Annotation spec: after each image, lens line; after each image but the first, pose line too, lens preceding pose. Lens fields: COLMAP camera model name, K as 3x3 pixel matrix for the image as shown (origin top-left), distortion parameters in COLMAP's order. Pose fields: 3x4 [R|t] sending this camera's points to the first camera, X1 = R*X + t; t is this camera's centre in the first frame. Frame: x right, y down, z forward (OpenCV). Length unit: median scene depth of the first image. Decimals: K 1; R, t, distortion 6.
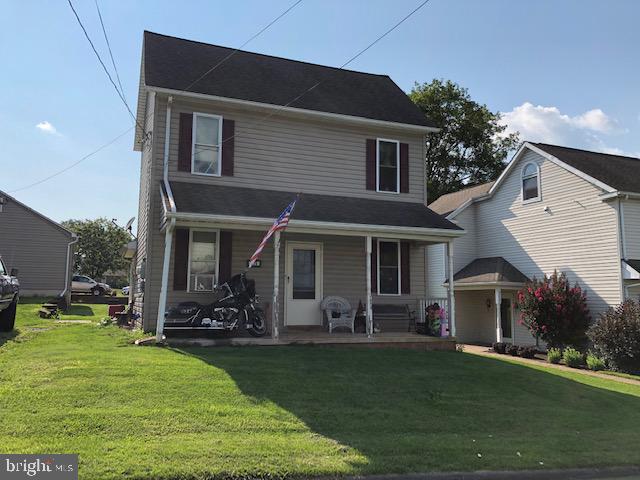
lens RADIAL K [[523.0, 0, 315.9], [0, 523.0, 230.6], [0, 0, 1]] dist [0.061033, -0.068546]
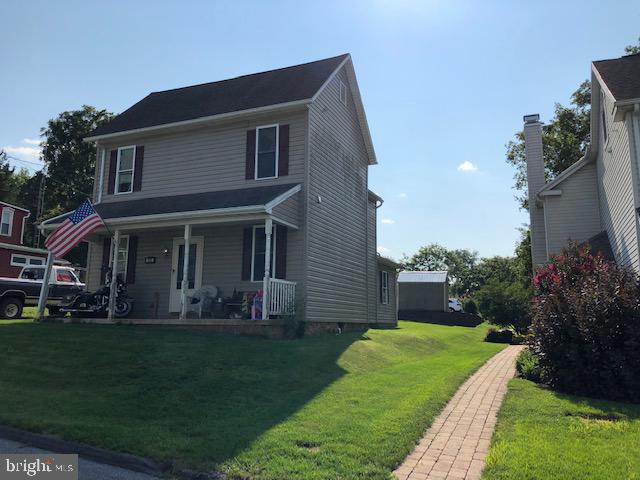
lens RADIAL K [[523.0, 0, 315.9], [0, 523.0, 230.6], [0, 0, 1]] dist [0.061033, -0.068546]
pose [[0.711949, -0.125293, -0.690963, 0.996368], [0.088440, 0.992118, -0.088776, 0.137388], [0.696640, 0.002095, 0.717418, 0.411088]]
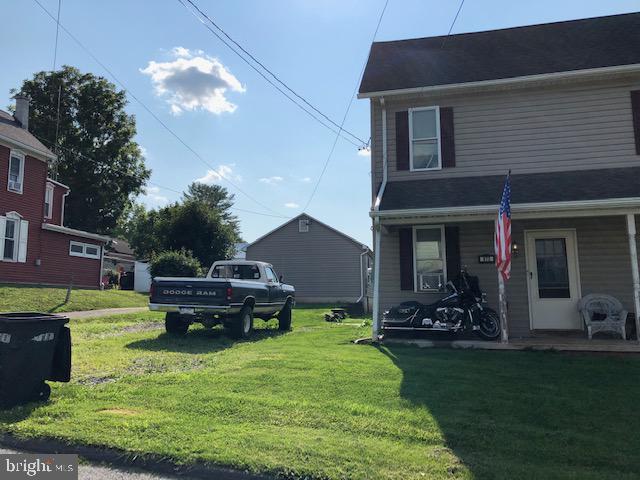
lens RADIAL K [[523.0, 0, 315.9], [0, 523.0, 230.6], [0, 0, 1]] dist [0.061033, -0.068546]
pose [[0.819203, -0.095898, -0.565429, 0.158854], [0.086012, 0.995314, -0.044192, 0.029519], [0.567017, -0.012432, 0.823612, 0.094234]]
